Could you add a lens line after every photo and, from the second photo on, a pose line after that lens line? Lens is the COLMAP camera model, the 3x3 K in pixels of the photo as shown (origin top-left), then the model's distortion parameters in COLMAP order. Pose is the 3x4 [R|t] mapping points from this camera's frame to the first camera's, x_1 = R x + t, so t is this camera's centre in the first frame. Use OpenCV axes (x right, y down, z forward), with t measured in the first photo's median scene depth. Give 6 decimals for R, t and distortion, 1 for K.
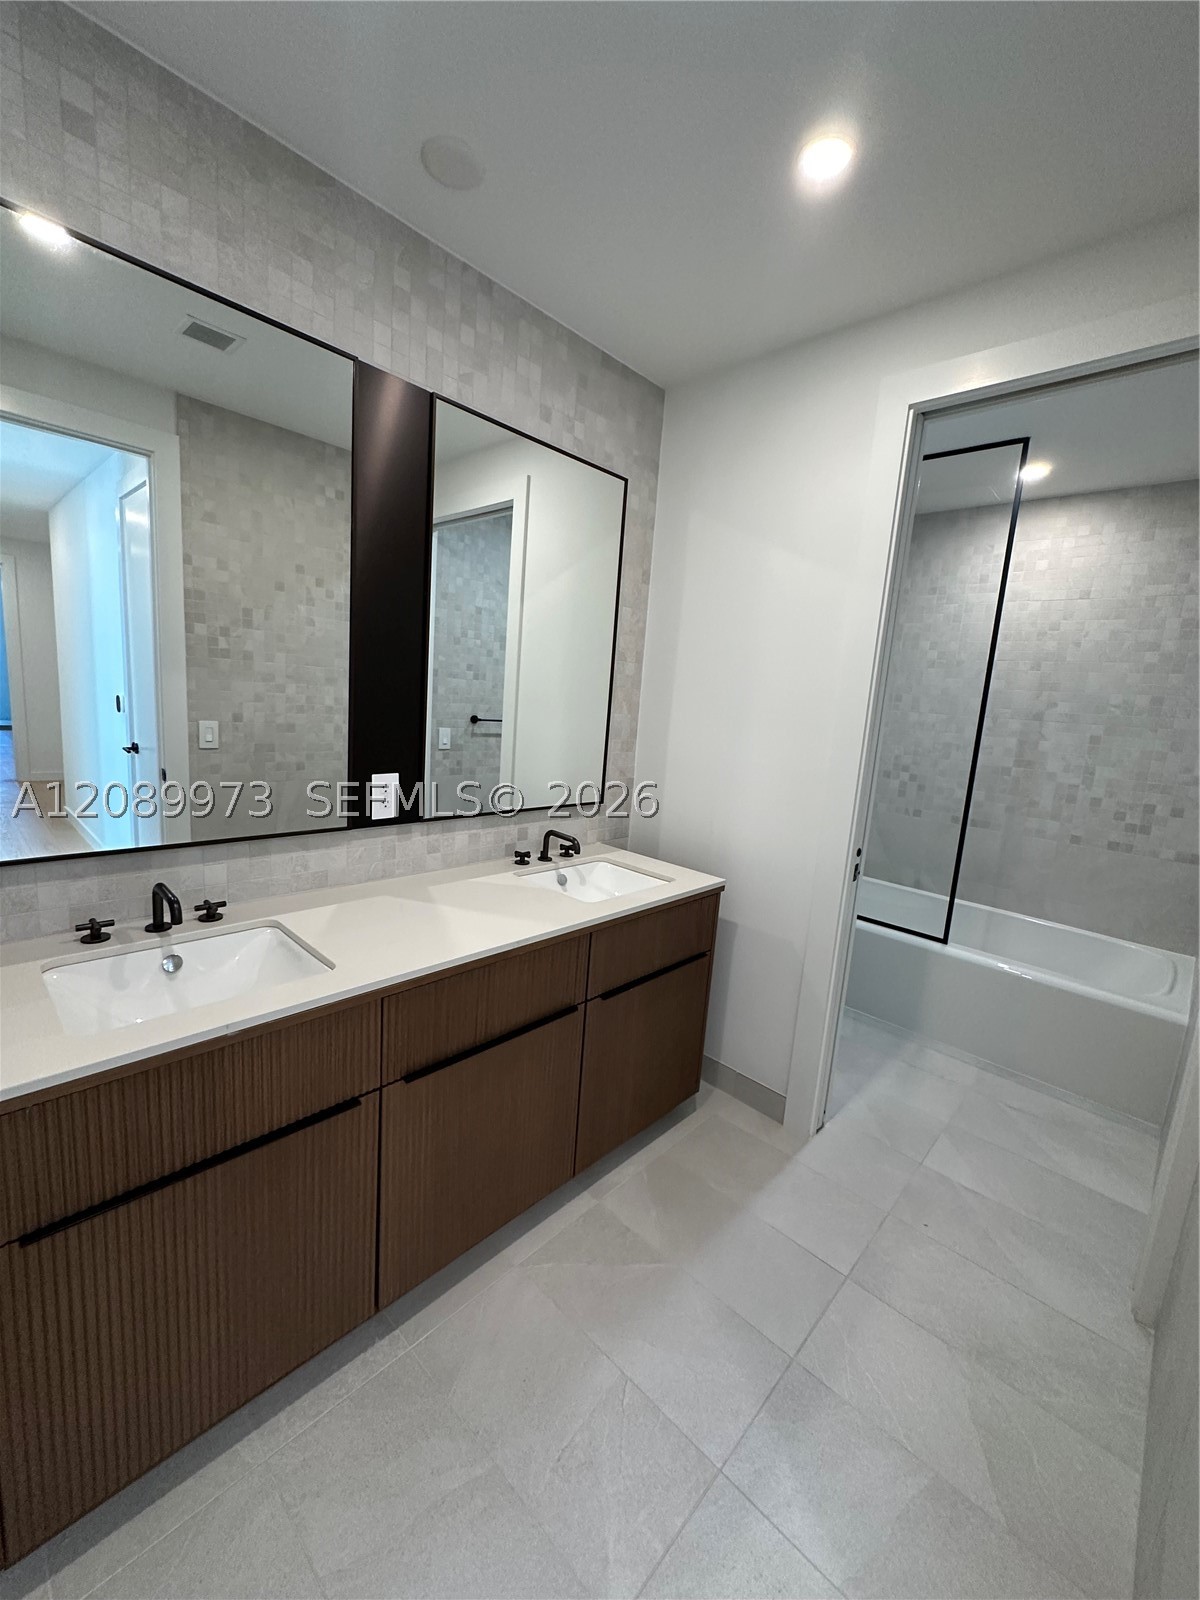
lens RADIAL K [[640.0, 0, 598.0], [0, 640.0, 798.7], [0, 0, 1]] dist [-0.001630, -0.000139]
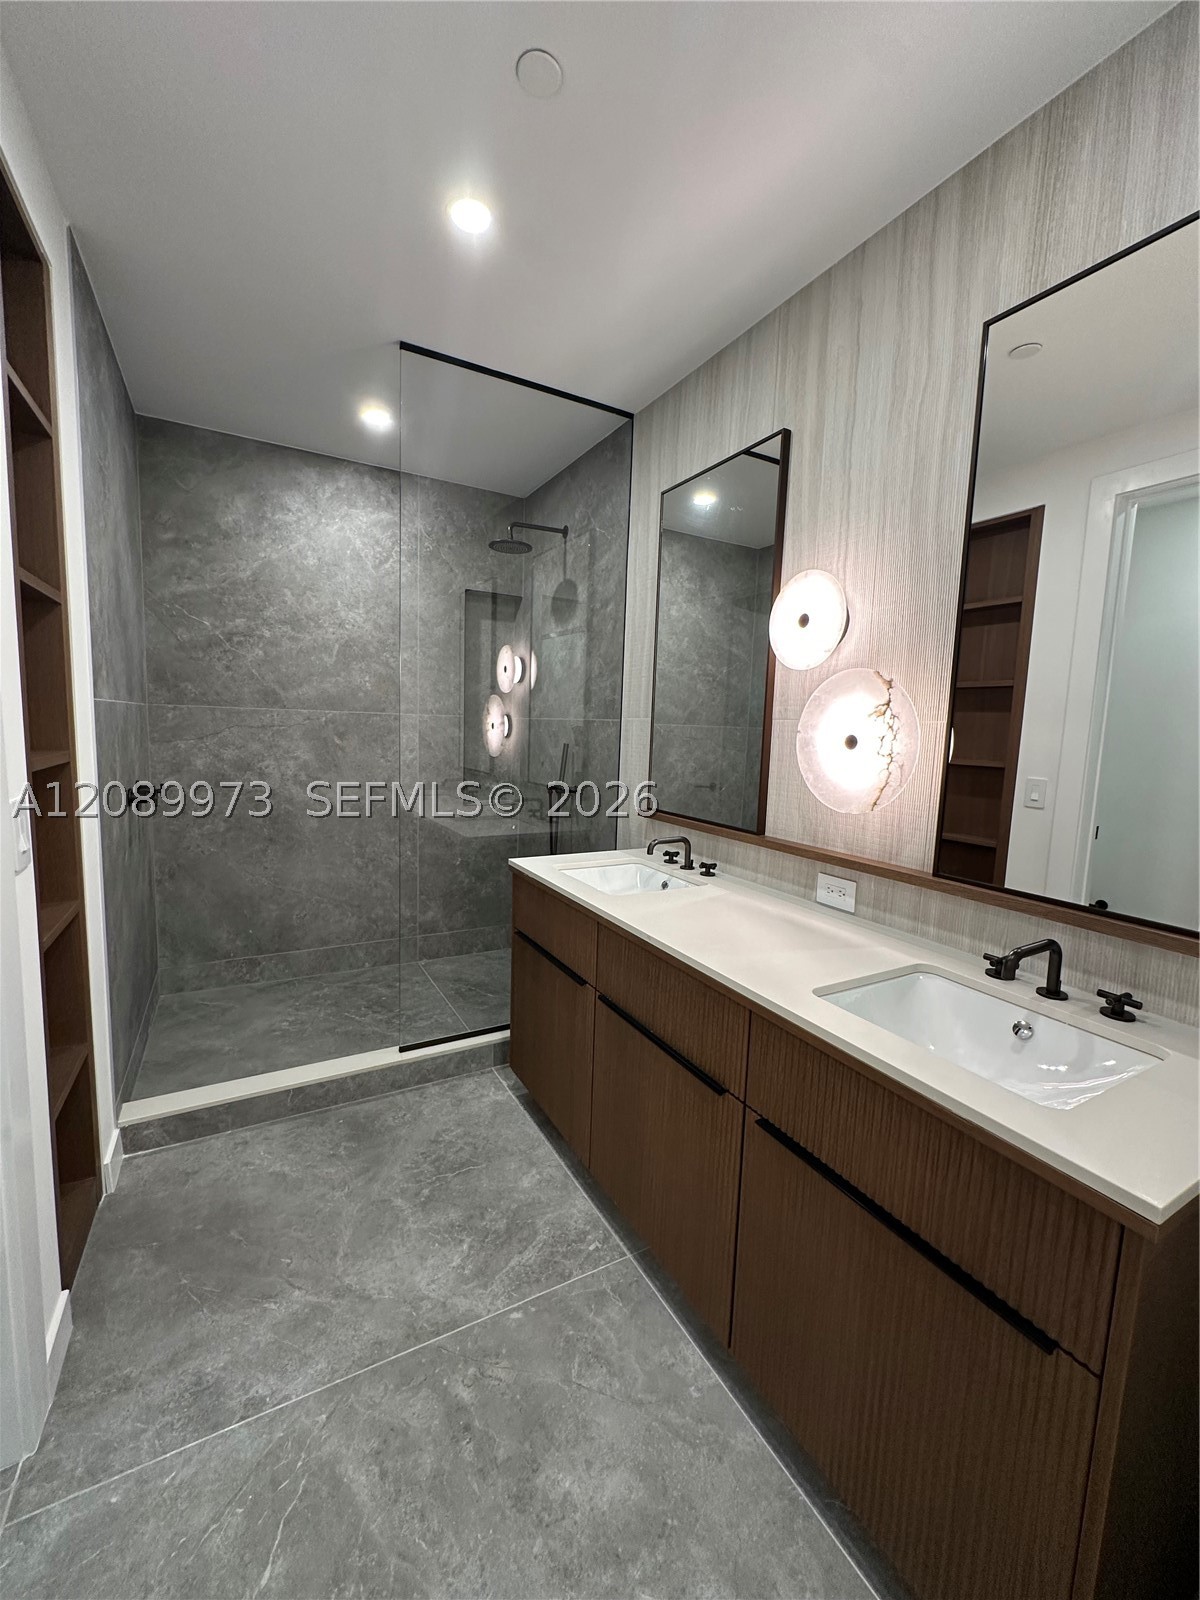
lens RADIAL K [[640.0, 0, 599.8], [0, 640.0, 795.7], [0, 0, 1]] dist [-0.001630, -0.000139]
pose [[-0.303848, 0.026601, -0.952349, 0.715415], [-0.201318, 0.975246, 0.091471, -0.064973], [0.931208, 0.219518, -0.290972, 0.914333]]
